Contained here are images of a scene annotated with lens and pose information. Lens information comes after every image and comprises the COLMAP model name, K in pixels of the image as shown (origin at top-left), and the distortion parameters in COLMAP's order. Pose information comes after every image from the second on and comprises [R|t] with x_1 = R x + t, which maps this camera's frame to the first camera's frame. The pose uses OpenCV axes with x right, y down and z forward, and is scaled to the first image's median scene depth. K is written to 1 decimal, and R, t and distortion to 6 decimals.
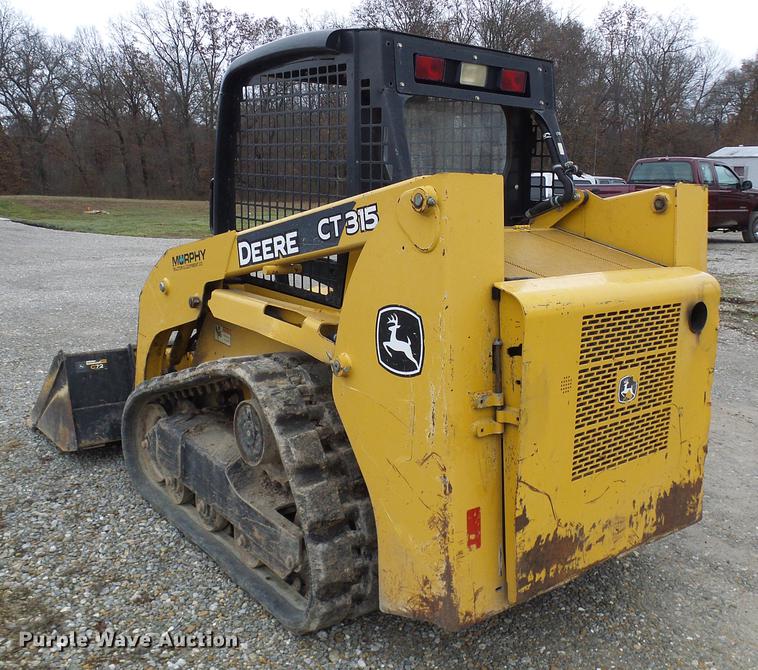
lens RADIAL K [[738.2, 0, 375.4], [0, 738.2, 303.0], [0, 0, 1]] dist [0.006510, 0.000000]
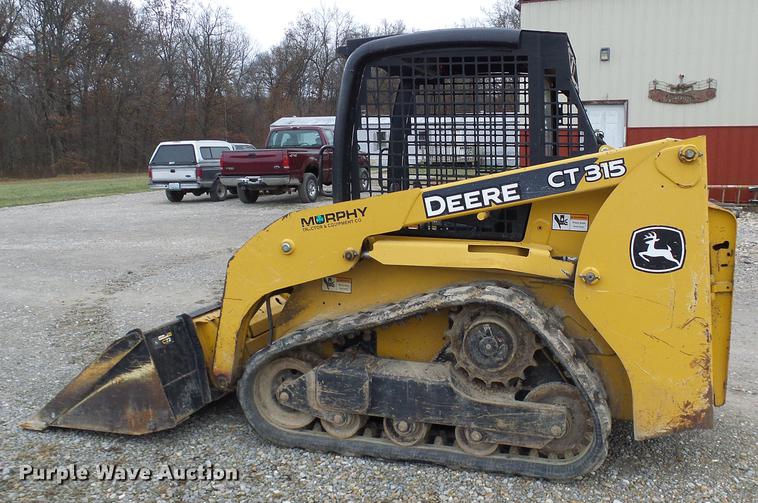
lens RADIAL K [[670.6, 0, 384.0], [0, 670.6, 251.7], [0, 0, 1]] dist [-0.011477, 0.000441]
pose [[0.828428, -0.107124, 0.549756, -1.010330], [0.112397, 0.993369, 0.024194, -0.033765], [-0.548702, 0.041747, 0.834975, 0.154846]]
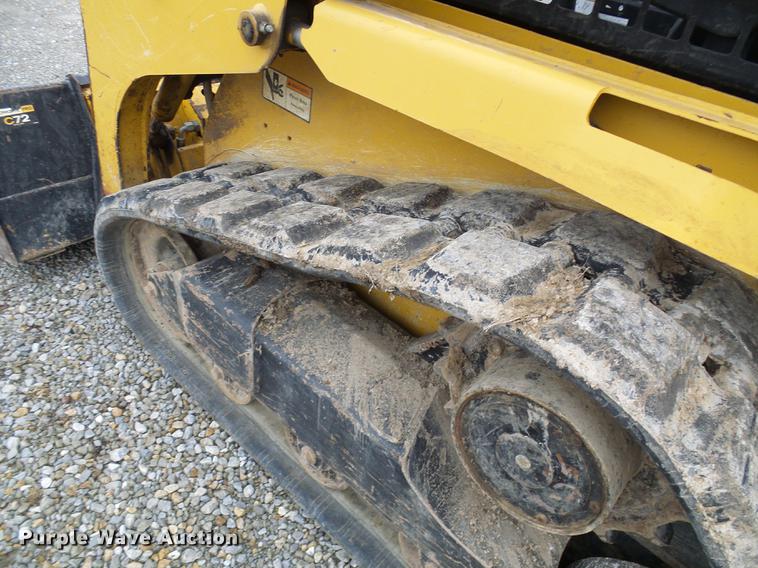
lens RADIAL K [[514.6, 0, 380.8], [0, 514.6, 280.8], [0, 0, 1]] dist [-0.003648, -0.007263]
pose [[0.975977, -0.041353, 0.213911, -0.322796], [-0.071503, 0.866648, 0.493771, -0.032249], [-0.205805, -0.497204, 0.842872, 0.915057]]
